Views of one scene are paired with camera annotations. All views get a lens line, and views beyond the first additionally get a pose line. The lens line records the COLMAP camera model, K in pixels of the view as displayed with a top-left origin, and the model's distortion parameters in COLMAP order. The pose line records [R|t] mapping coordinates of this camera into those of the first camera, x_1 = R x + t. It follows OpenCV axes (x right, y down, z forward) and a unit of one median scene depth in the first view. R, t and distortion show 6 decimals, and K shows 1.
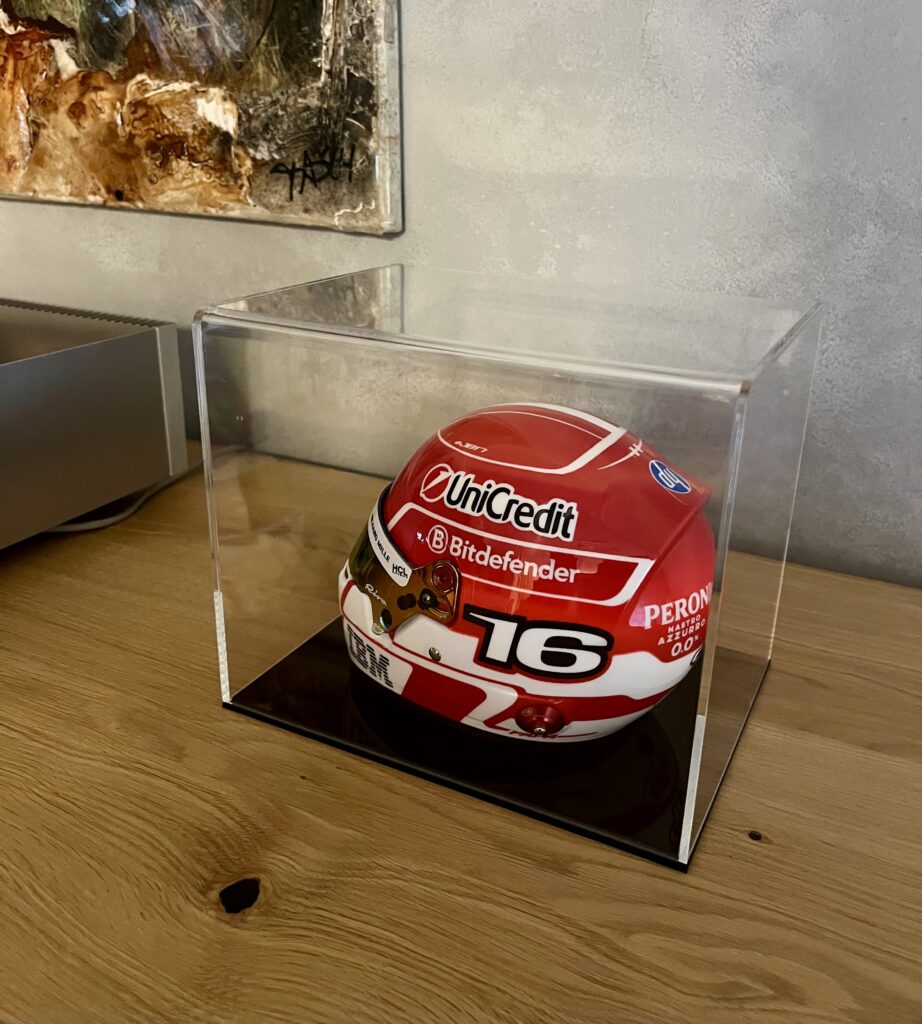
lens RADIAL K [[966.3, 0, 461.1], [0, 966.3, 487.9], [0, 0, 1]] dist [0.034108, -0.006953]
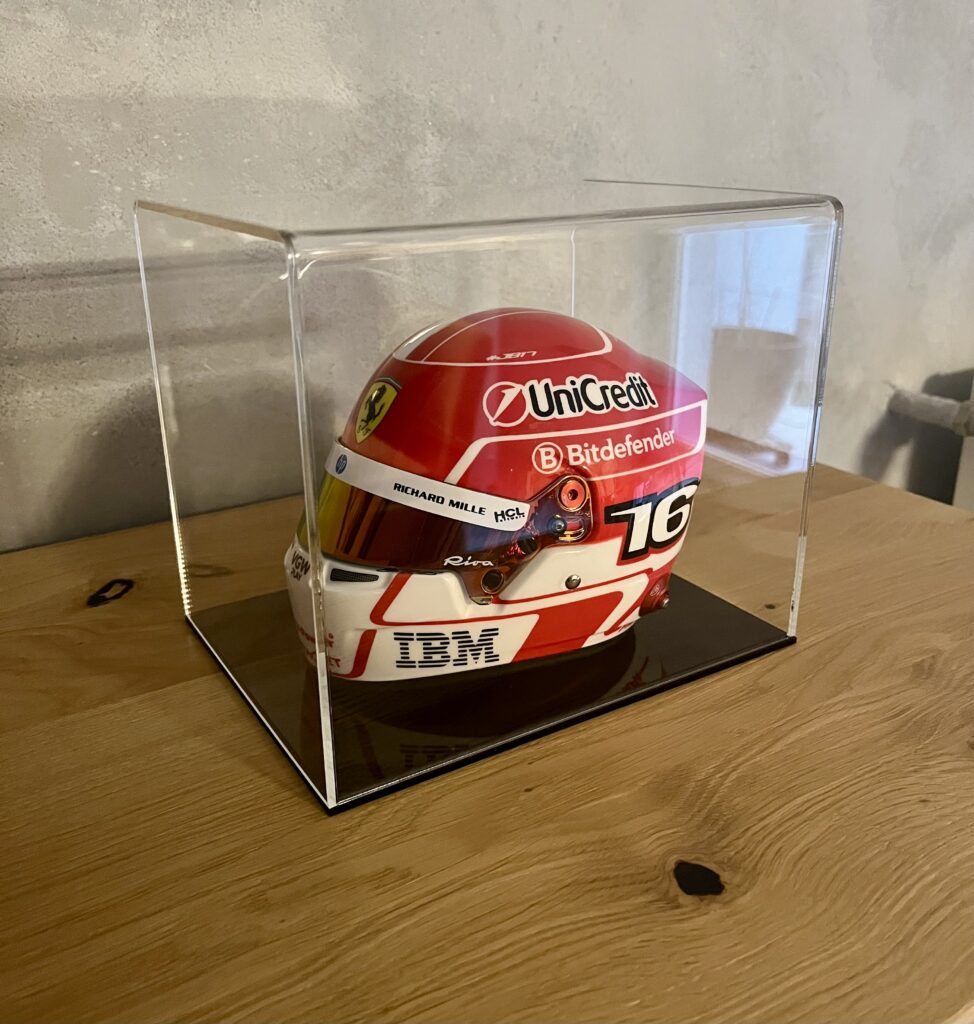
lens RADIAL K [[1004.2, 0, 487.0], [0, 1004.2, 512.0], [0, 0, 1]] dist [0.030230, -0.017235]
pose [[0.510777, -0.333561, 0.792366, -0.789959], [0.326759, 0.927819, 0.179946, -0.084092], [-0.795195, 0.167000, 0.582902, 0.504713]]
